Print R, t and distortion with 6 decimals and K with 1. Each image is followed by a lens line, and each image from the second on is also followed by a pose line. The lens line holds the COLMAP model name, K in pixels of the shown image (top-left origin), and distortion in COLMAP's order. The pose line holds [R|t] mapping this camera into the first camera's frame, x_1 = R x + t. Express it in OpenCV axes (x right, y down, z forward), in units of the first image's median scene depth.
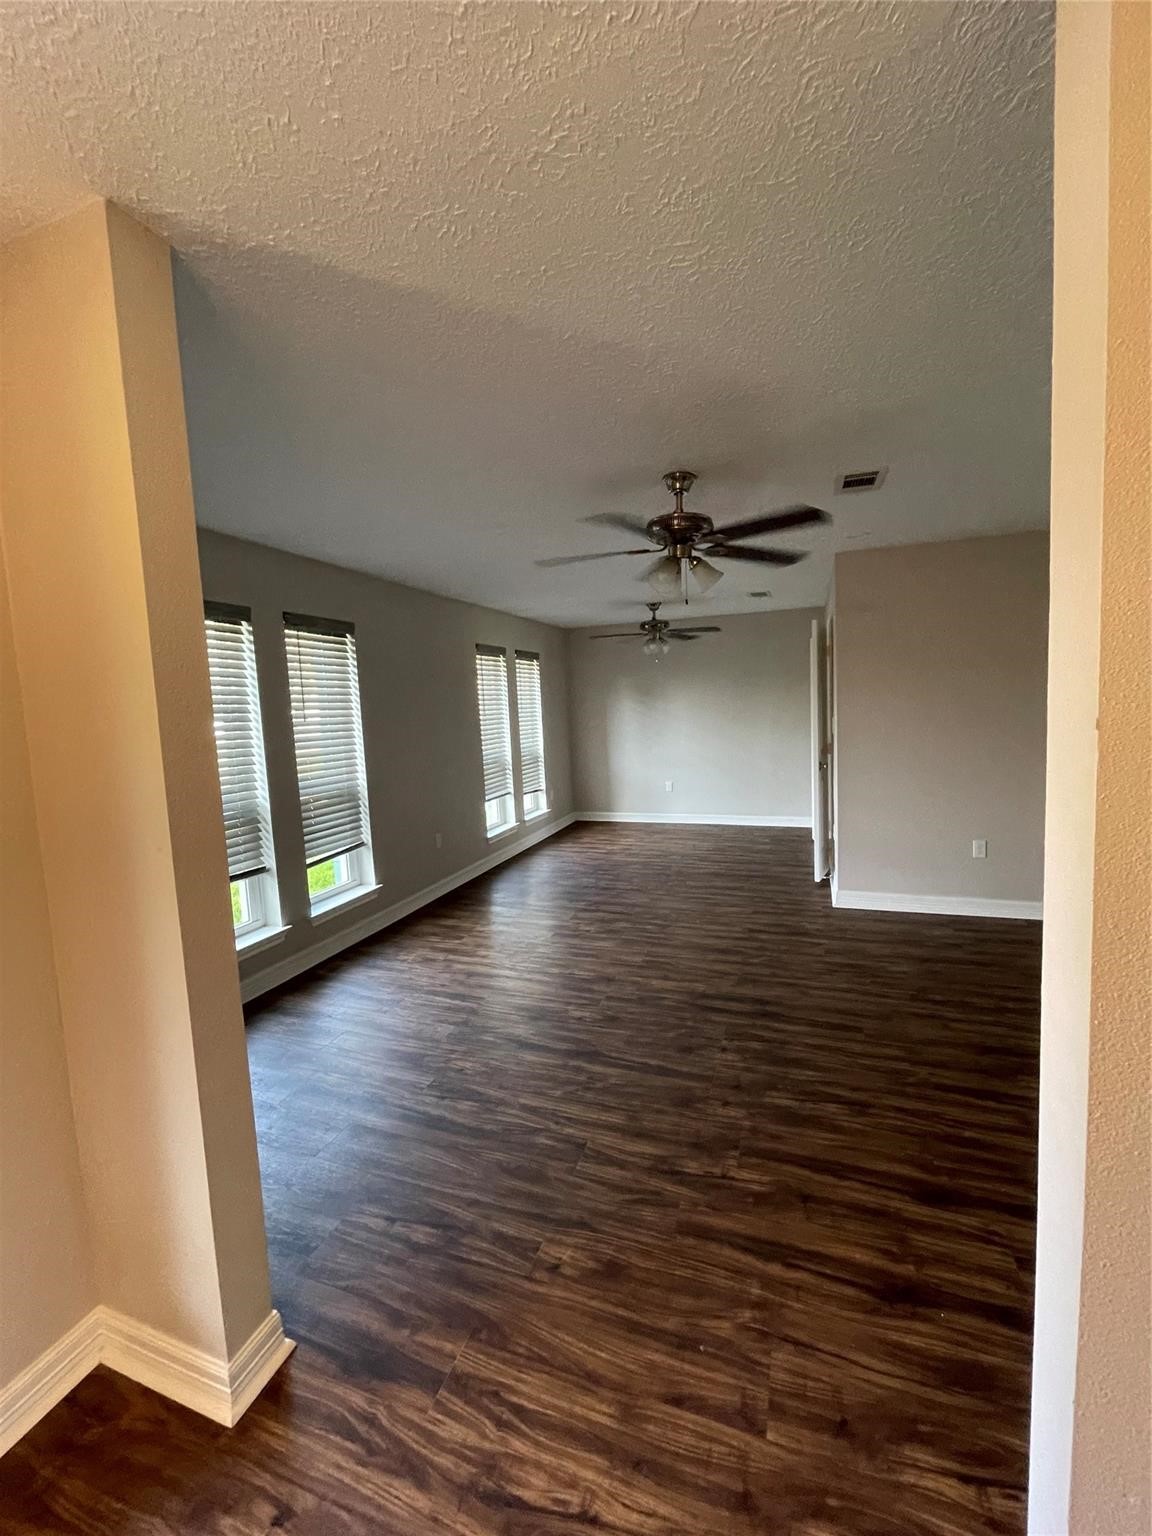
lens RADIAL K [[621.6, 0, 586.5], [0, 621.6, 771.2], [0, 0, 1]] dist [-0.000001, -0.000161]
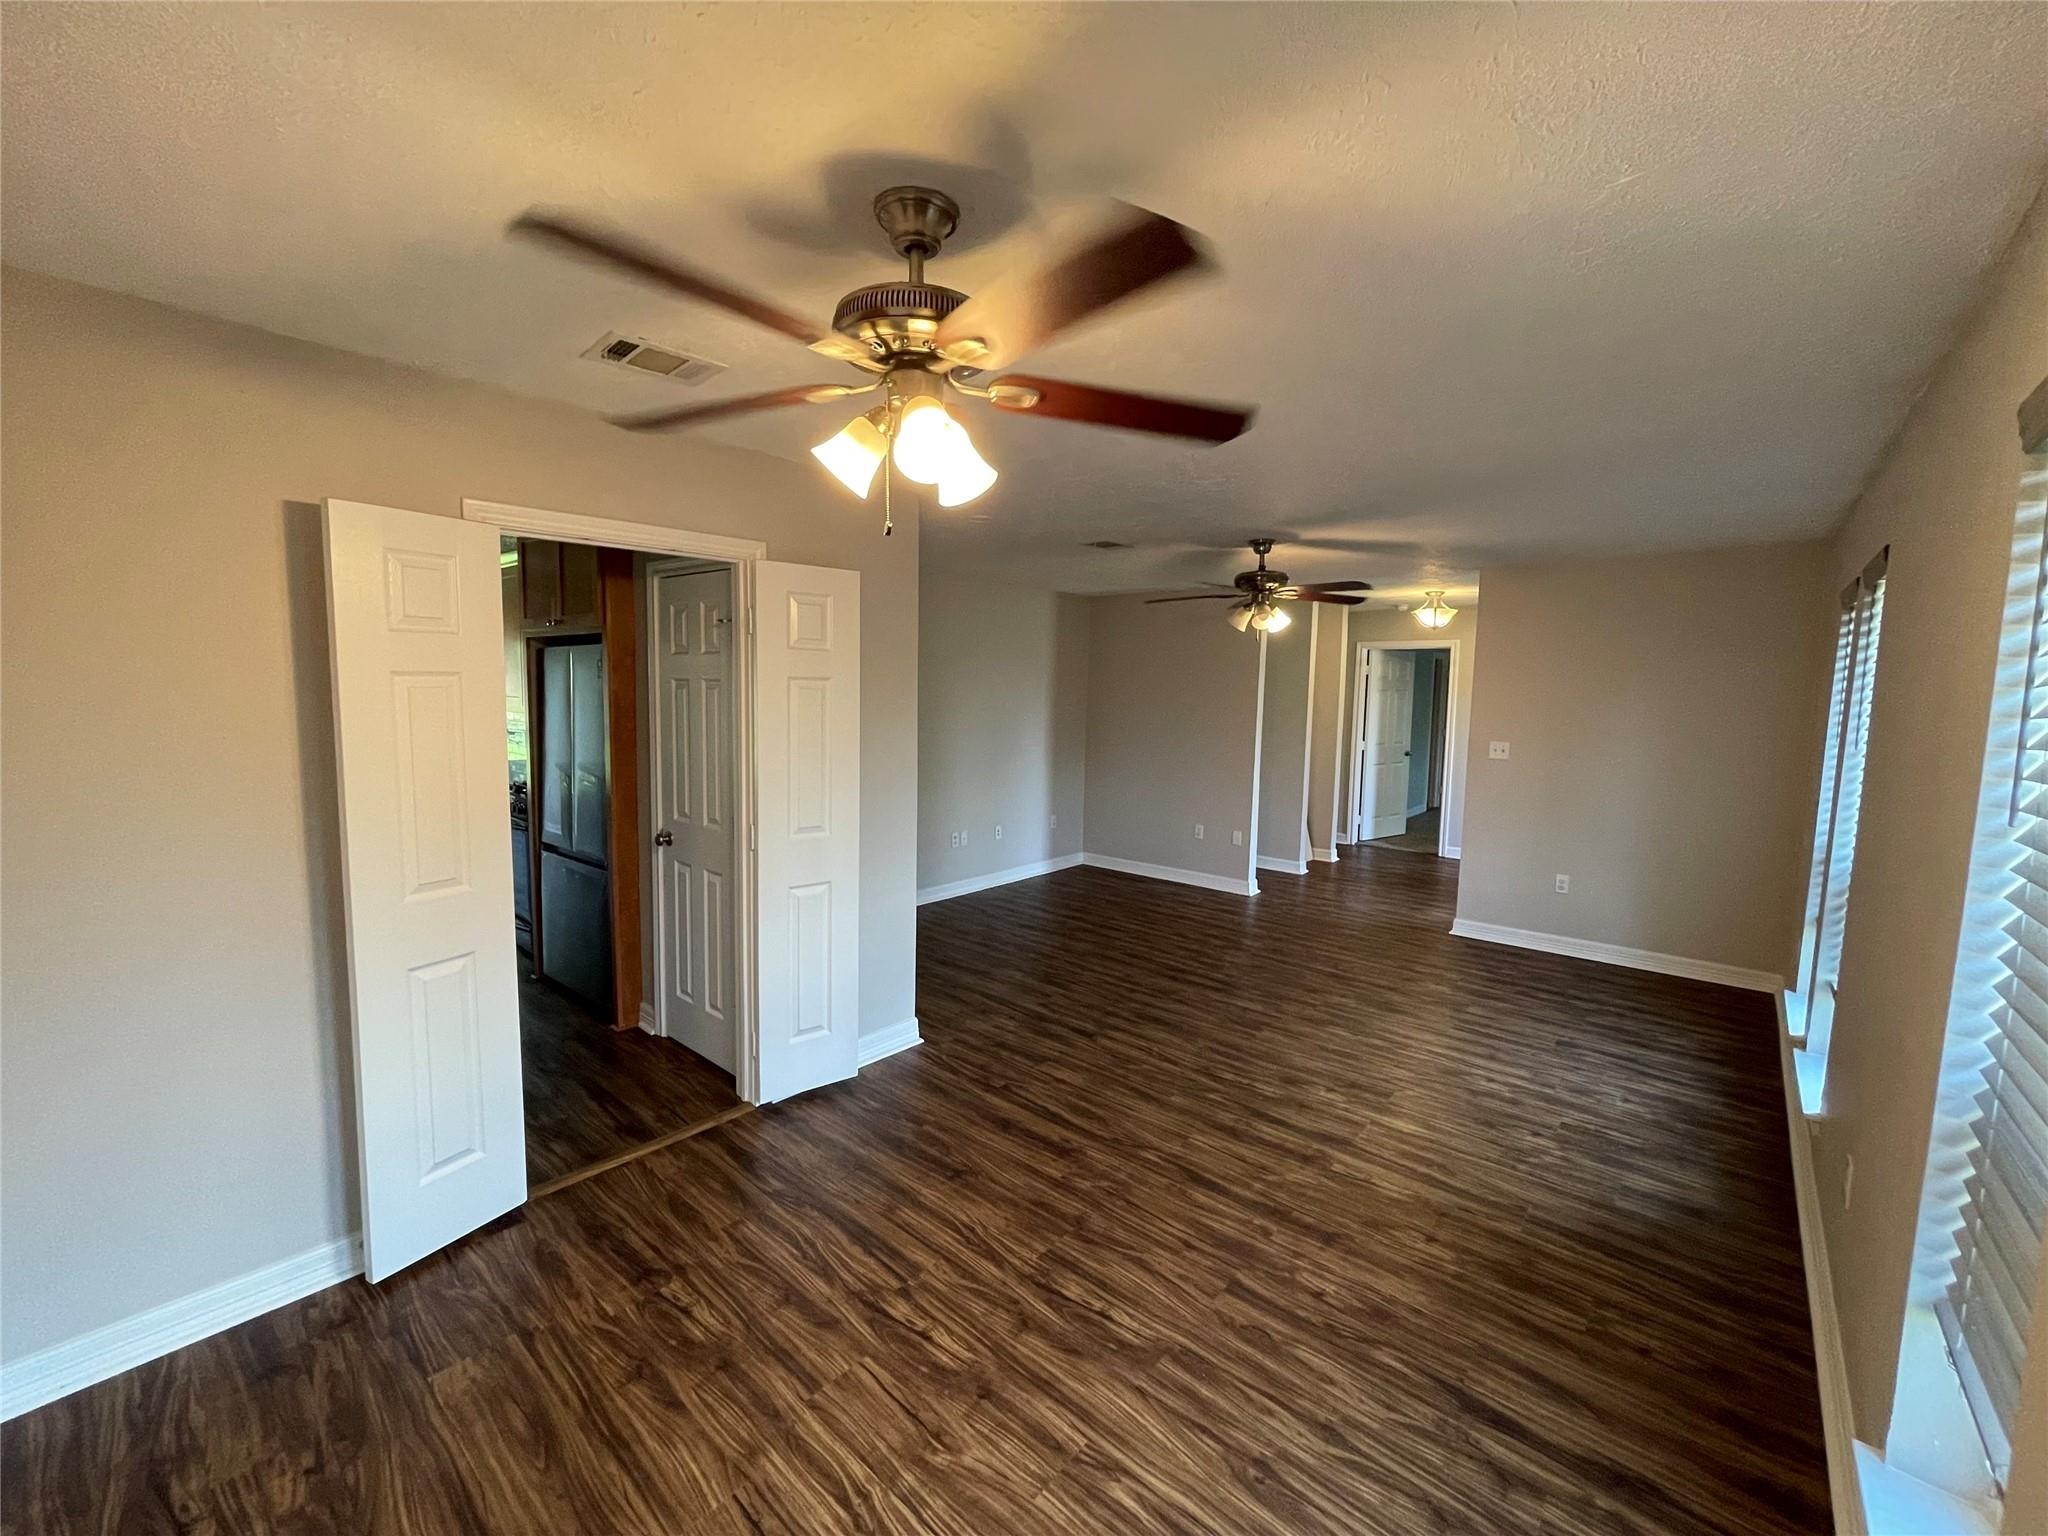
lens RADIAL K [[812.5, 0, 1027.4], [0, 812.5, 760.3], [0, 0, 1]] dist [-0.000466, -0.000588]
pose [[-0.930075, -0.008137, 0.367281, -0.014399], [0.059906, 0.983014, 0.173480, -0.268549], [-0.362453, 0.183352, -0.913789, 2.165959]]
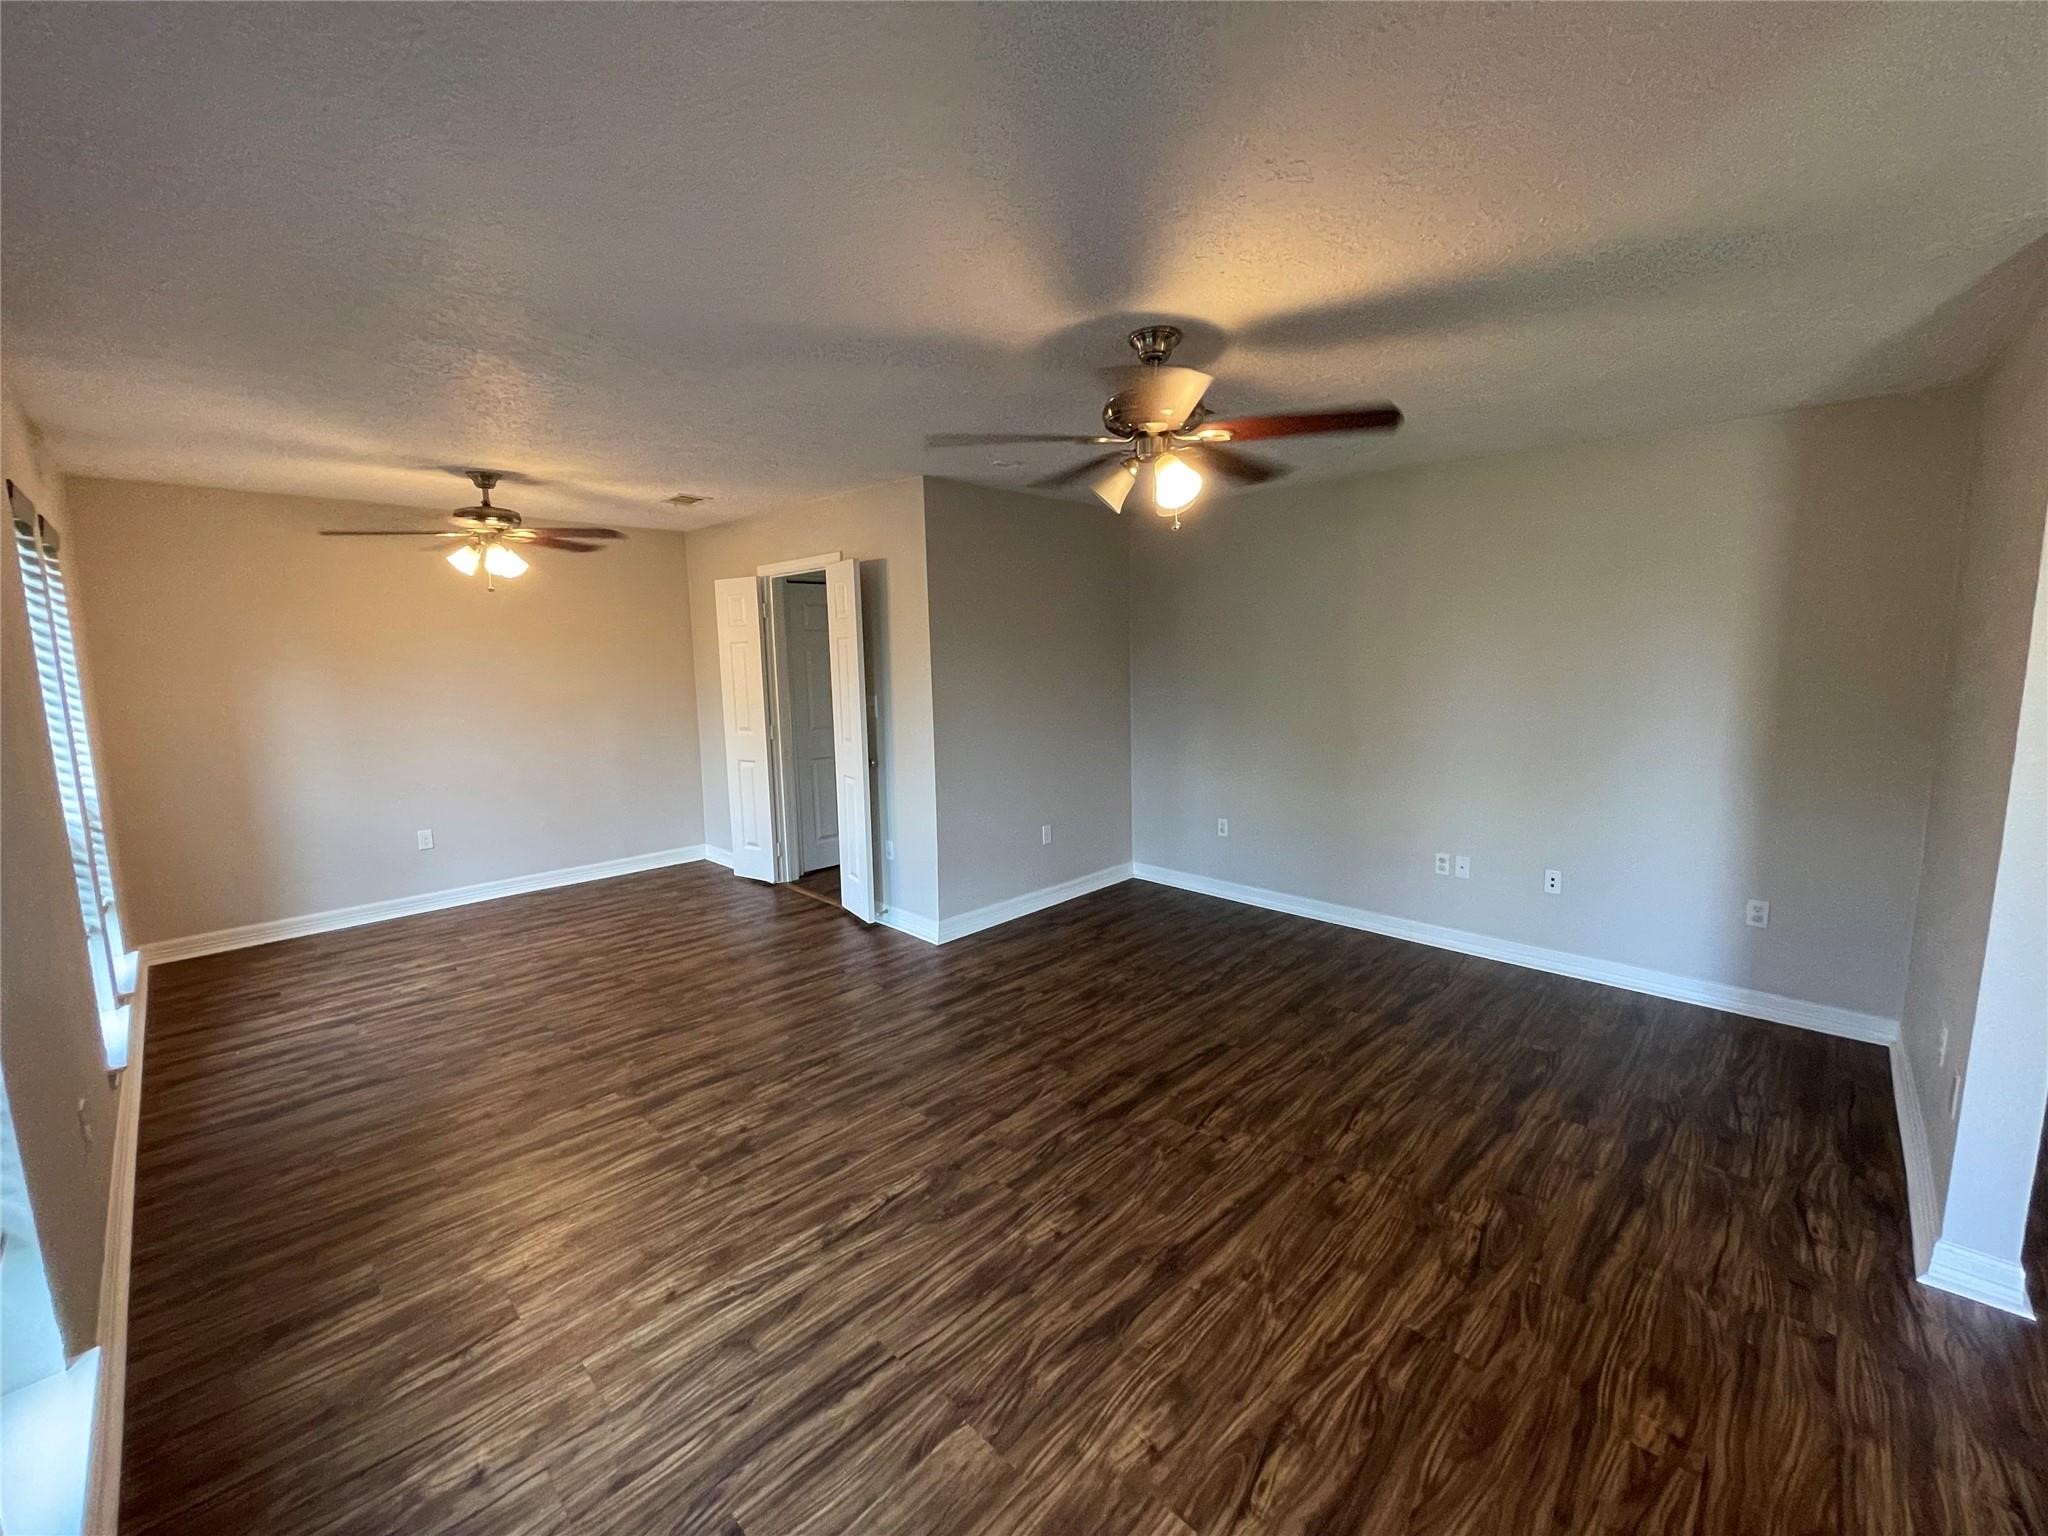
lens RADIAL K [[828.8, 0, 1022.9], [0, 828.8, 757.5], [0, 0, 1]] dist [-0.000001, -0.000161]
pose [[0.417692, -0.082765, 0.904811, -0.585695], [0.094420, 0.994405, 0.047373, -0.061117], [-0.903669, 0.065645, 0.423169, 0.602339]]
